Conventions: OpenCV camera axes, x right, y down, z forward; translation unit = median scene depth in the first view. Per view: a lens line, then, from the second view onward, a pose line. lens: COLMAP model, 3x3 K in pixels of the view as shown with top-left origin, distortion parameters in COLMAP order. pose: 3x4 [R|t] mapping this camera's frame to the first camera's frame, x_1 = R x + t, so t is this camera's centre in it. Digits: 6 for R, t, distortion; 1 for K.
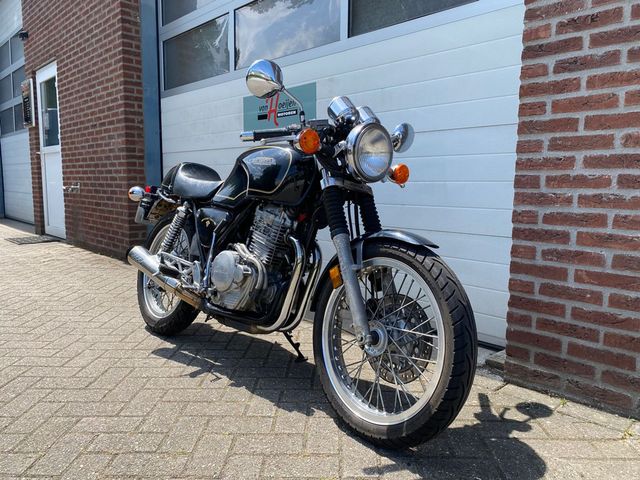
lens RADIAL K [[488.8, 0, 315.8], [0, 488.8, 242.8], [0, 0, 1]] dist [0.040333, -0.041437]
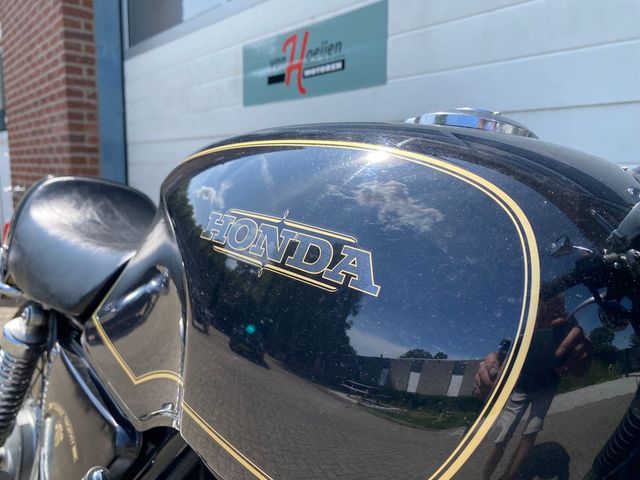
lens RADIAL K [[488.8, 0, 314.7], [0, 488.8, 234.4], [0, 0, 1]] dist [0.040333, -0.041437]
pose [[0.999252, 0.008974, -0.037625, -0.059092], [-0.008644, 0.999923, 0.008929, -0.121394], [0.037702, -0.008597, 0.999252, 0.614710]]
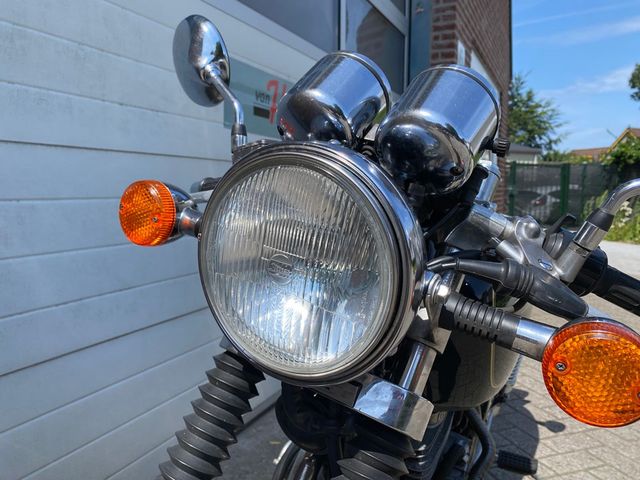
lens RADIAL K [[488.8, 0, 317.7], [0, 488.8, 237.8], [0, 0, 1]] dist [0.040333, -0.041437]
pose [[-0.356830, -0.105682, 0.928172, -0.883628], [0.104354, 0.982852, 0.152025, -0.261375], [-0.928323, 0.151105, -0.339683, 1.540321]]
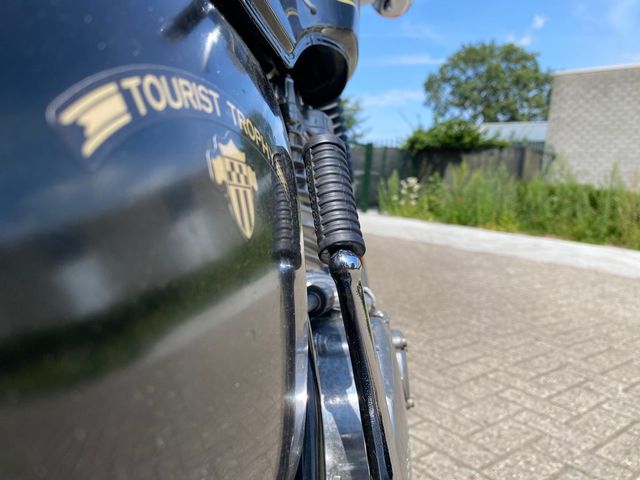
lens RADIAL K [[488.8, 0, 319.4], [0, 488.8, 241.5], [0, 0, 1]] dist [0.040333, -0.041437]
pose [[-0.667365, -0.154205, 0.728591, -0.707703], [0.004580, 0.977460, 0.211072, -0.108879], [-0.744717, 0.144199, -0.651616, 1.385980]]
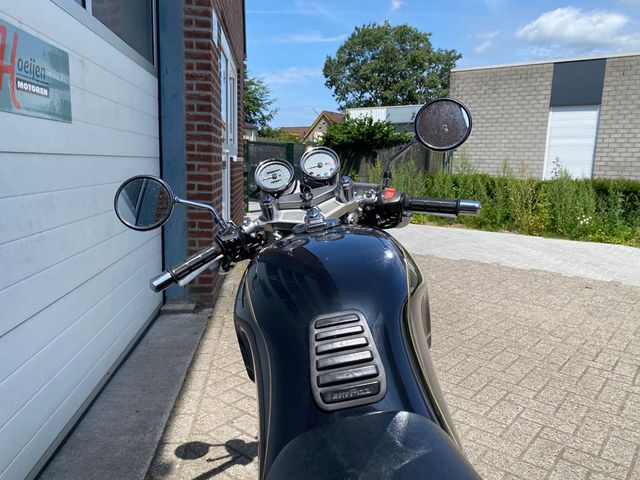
lens RADIAL K [[488.8, 0, 321.9], [0, 488.8, 239.9], [0, 0, 1]] dist [0.040333, -0.041437]
pose [[-0.798185, -0.126111, 0.589064, -0.717166], [0.035614, 0.966253, 0.255120, -0.297170], [-0.601358, 0.224612, -0.766758, 1.547222]]
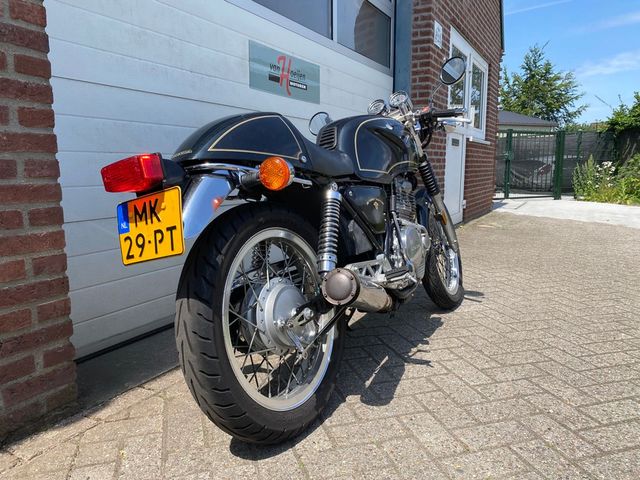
lens RADIAL K [[488.8, 0, 321.9], [0, 488.8, 242.2], [0, 0, 1]] dist [0.040333, -0.041437]
pose [[-0.328811, -0.152240, 0.932044, -1.258754], [0.115276, 0.973071, 0.199609, -0.194434], [-0.937334, 0.173076, -0.302407, 1.634036]]
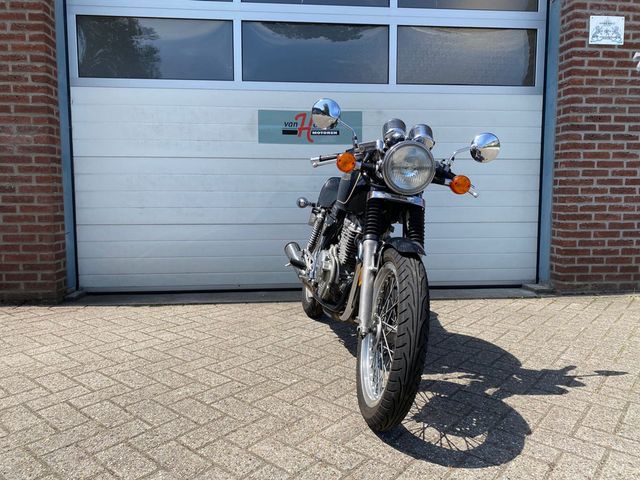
lens RADIAL K [[488.8, 0, 320.9], [0, 488.8, 238.0], [0, 0, 1]] dist [0.040333, -0.041437]
pose [[0.616671, -0.080203, 0.783125, -1.241457], [0.101194, 0.994620, 0.022179, -0.056390], [-0.780690, 0.065570, 0.621469, 0.392159]]
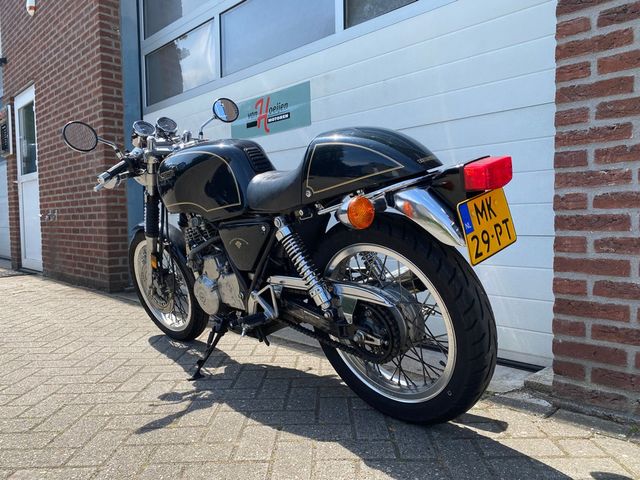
lens RADIAL K [[488.8, 0, 319.6], [0, 488.8, 246.0], [0, 0, 1]] dist [0.040333, -0.041437]
pose [[0.999456, -0.024120, 0.022492, -0.010676], [0.025579, 0.997424, -0.067023, 0.046150], [-0.020818, 0.067562, 0.997498, 0.132420]]
